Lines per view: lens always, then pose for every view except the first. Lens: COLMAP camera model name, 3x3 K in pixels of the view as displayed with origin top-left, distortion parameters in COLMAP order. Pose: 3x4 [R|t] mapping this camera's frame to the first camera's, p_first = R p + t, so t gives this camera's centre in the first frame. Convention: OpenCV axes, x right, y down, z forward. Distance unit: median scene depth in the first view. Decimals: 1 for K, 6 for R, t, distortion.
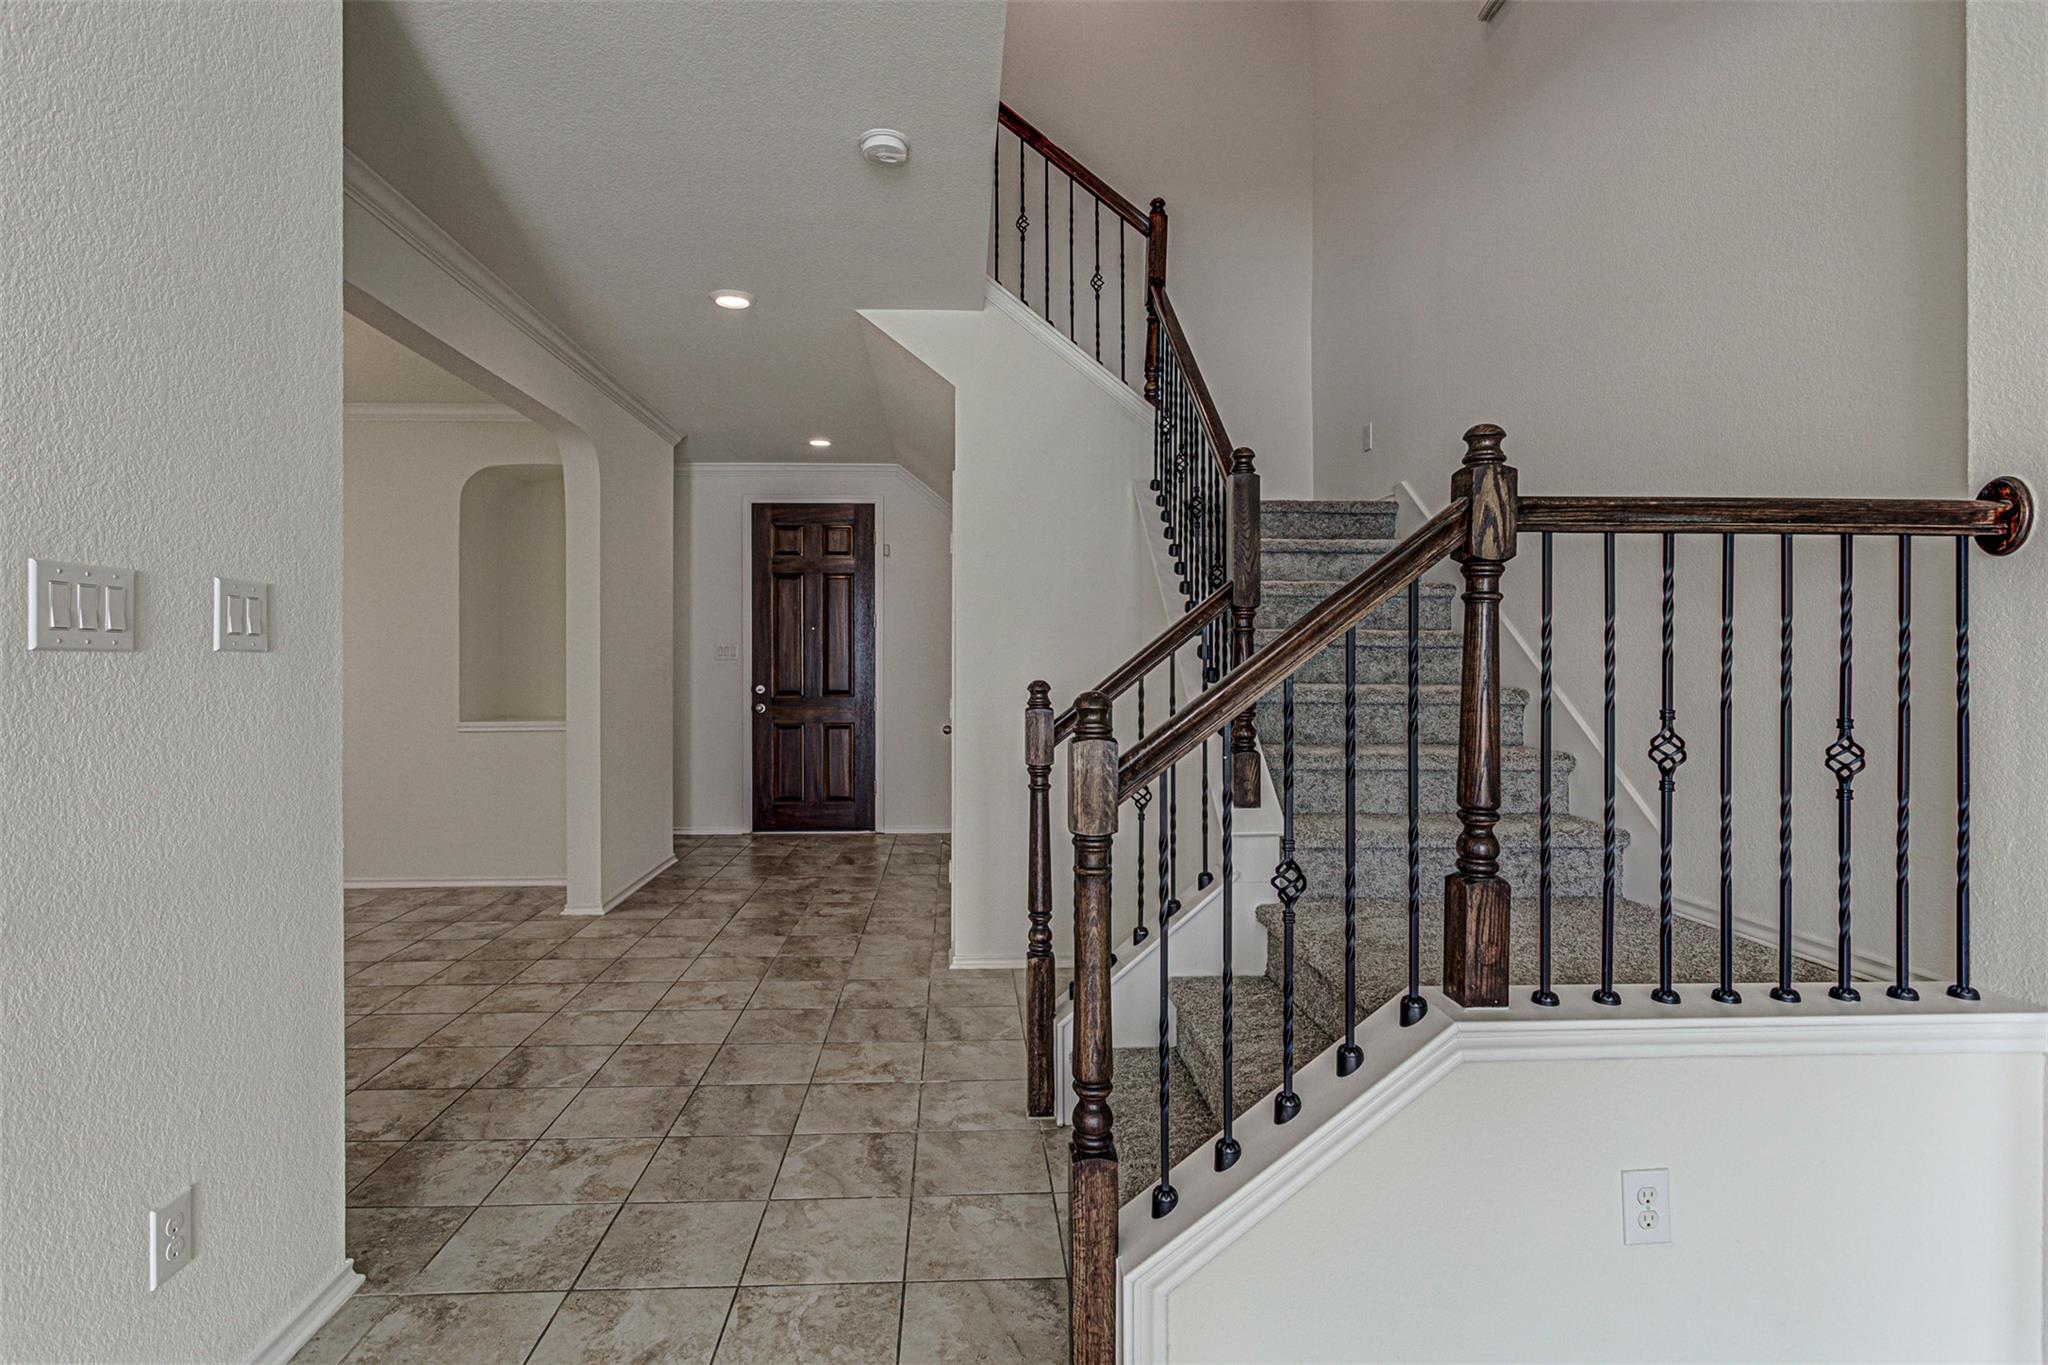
lens RADIAL K [[1028.9, 0, 1007.0], [0, 1028.9, 664.1], [0, 0, 1]] dist [-0.006215, 0.004282]
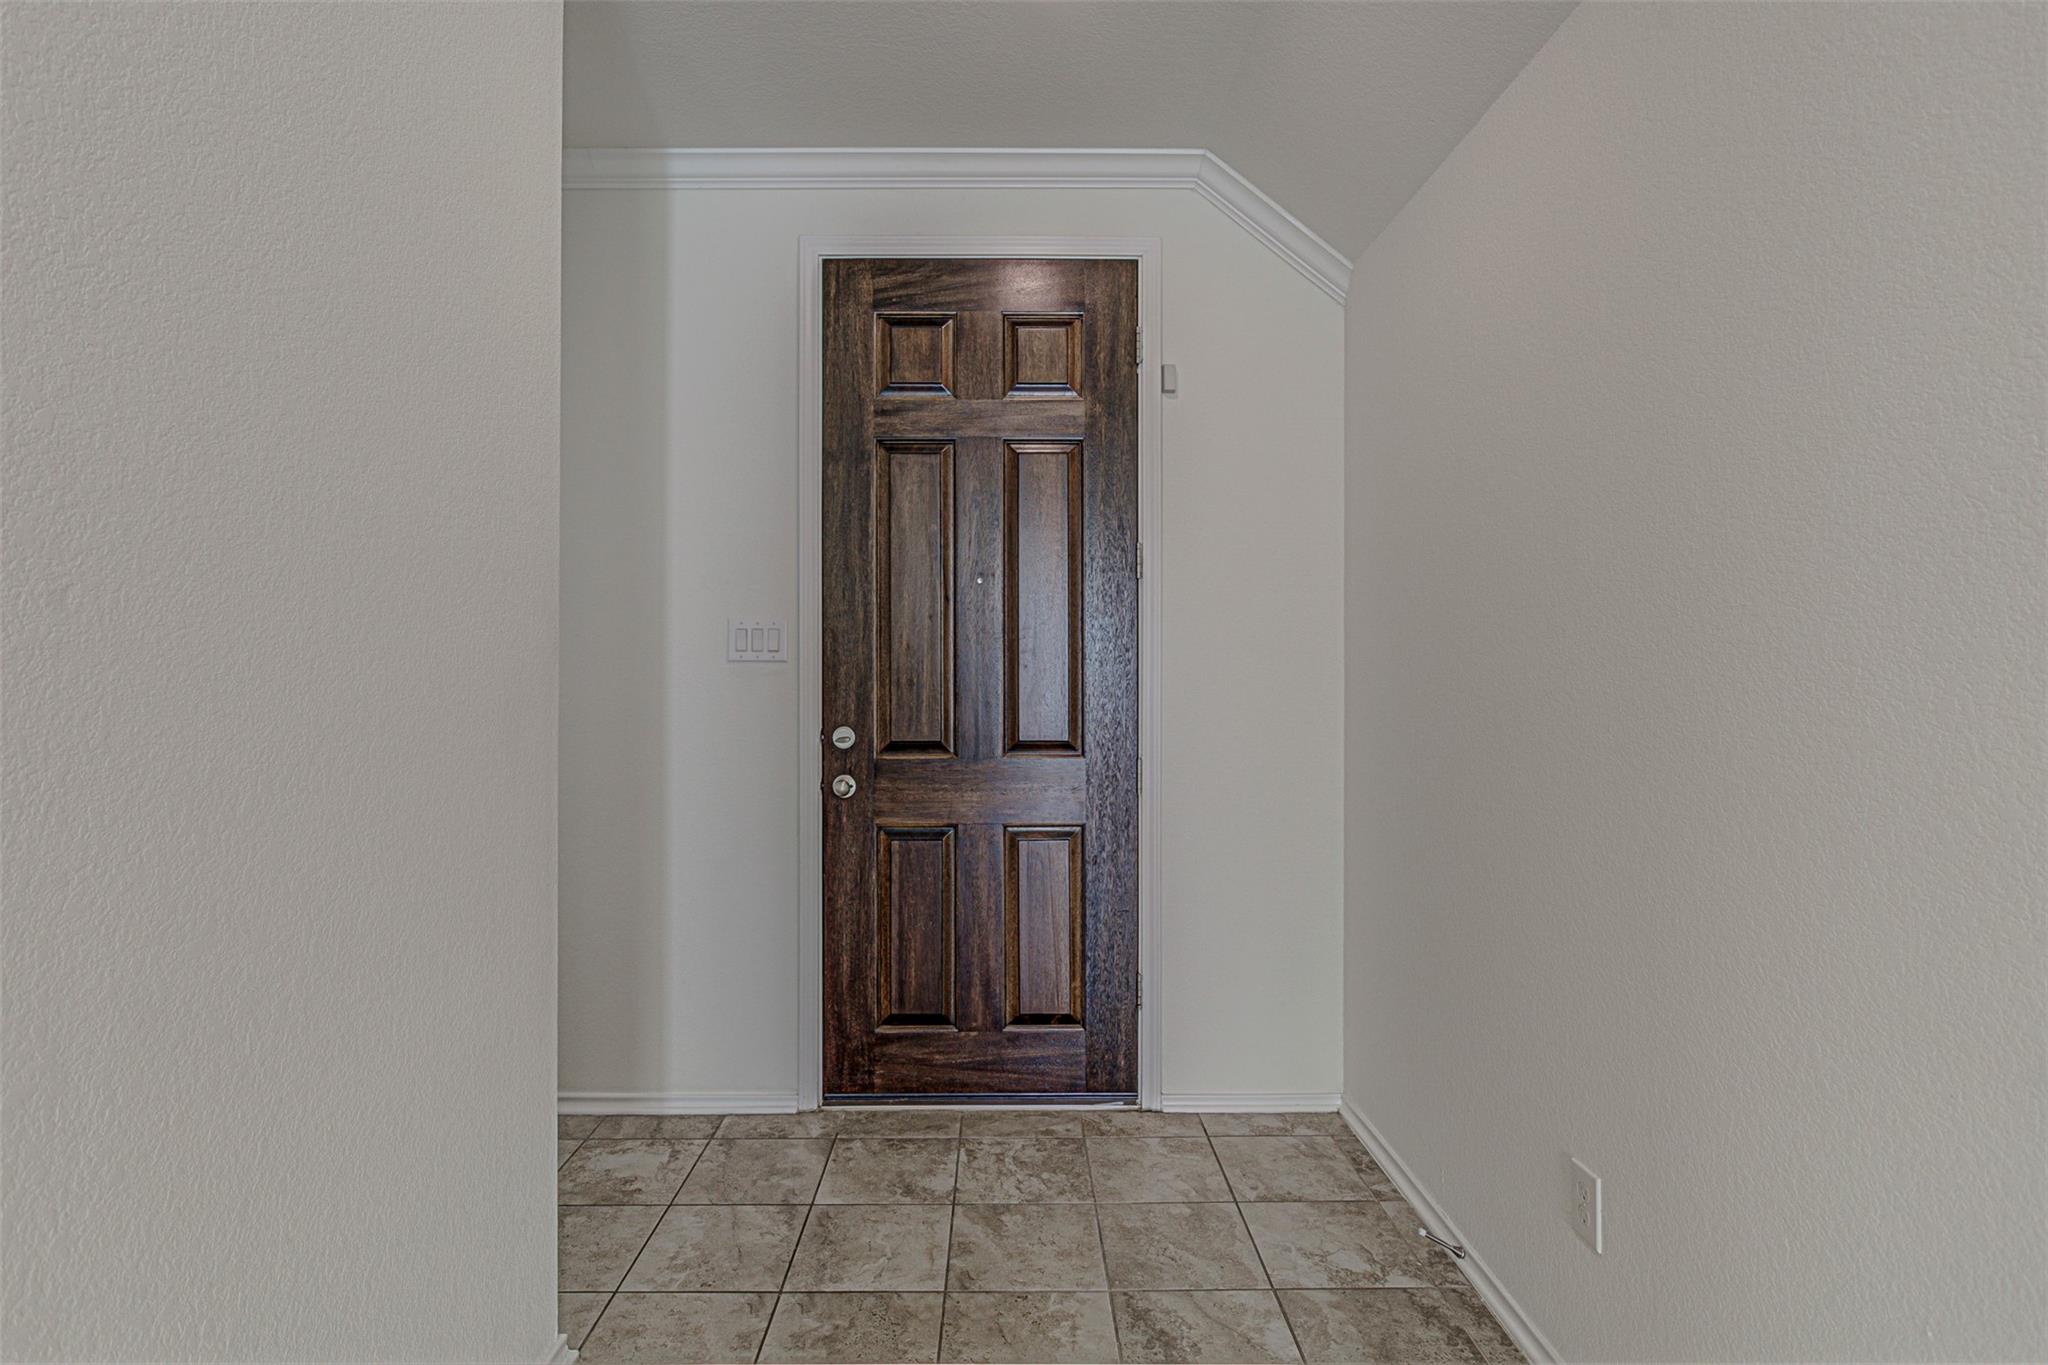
lens RADIAL K [[1028.9, 0, 1032.3], [0, 1028.9, 692.0], [0, 0, 1]] dist [-0.006215, 0.004282]
pose [[0.999653, -0.000658, -0.026321, -0.158085], [0.000359, 0.999935, -0.011373, 0.011640], [0.026327, 0.011360, 0.999589, 0.612637]]
